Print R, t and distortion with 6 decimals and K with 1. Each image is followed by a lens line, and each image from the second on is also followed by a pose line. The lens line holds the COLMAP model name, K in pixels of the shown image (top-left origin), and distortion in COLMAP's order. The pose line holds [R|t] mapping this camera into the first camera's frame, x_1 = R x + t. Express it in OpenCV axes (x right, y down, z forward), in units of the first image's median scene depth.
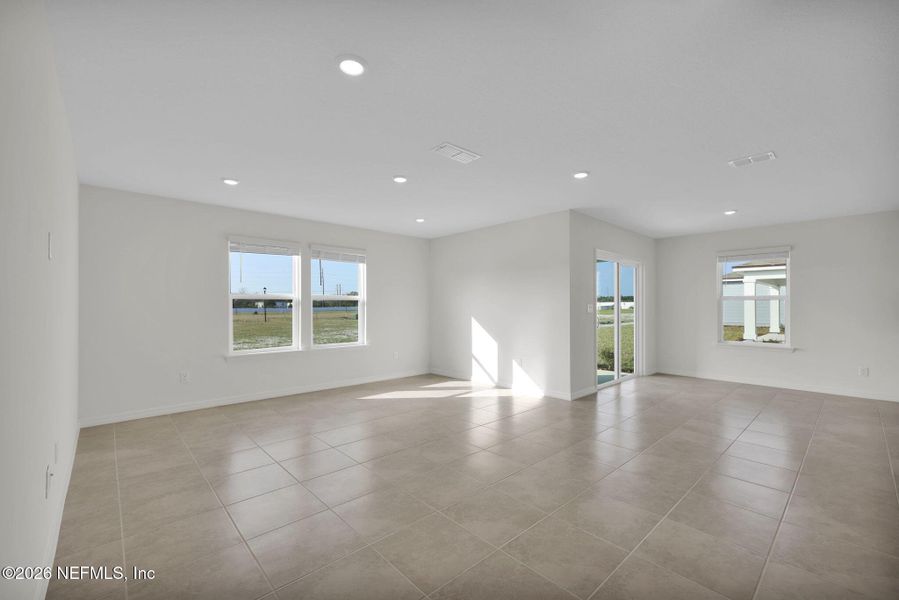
lens RADIAL K [[370.0, 0, 444.6], [0, 370.0, 300.8], [0, 0, 1]] dist [0.003112, 0.000309]
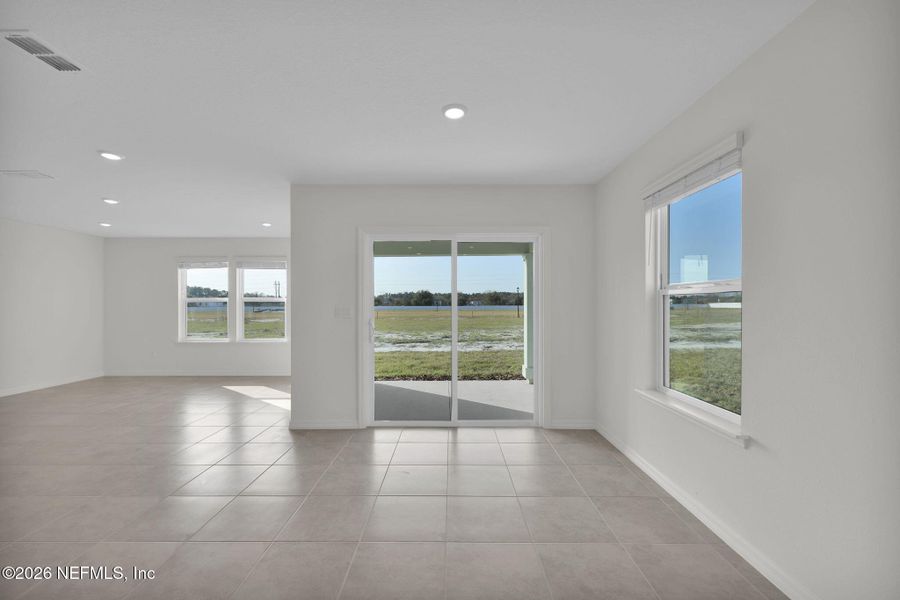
lens RADIAL K [[370.4, 0, 444.8], [0, 370.4, 307.4], [0, 0, 1]] dist [0.003112, 0.000309]
pose [[0.722885, 0.005093, -0.690949, 0.938759], [0.012786, 0.999703, 0.020747, -0.000234], [0.690850, -0.023832, 0.722606, 0.546309]]
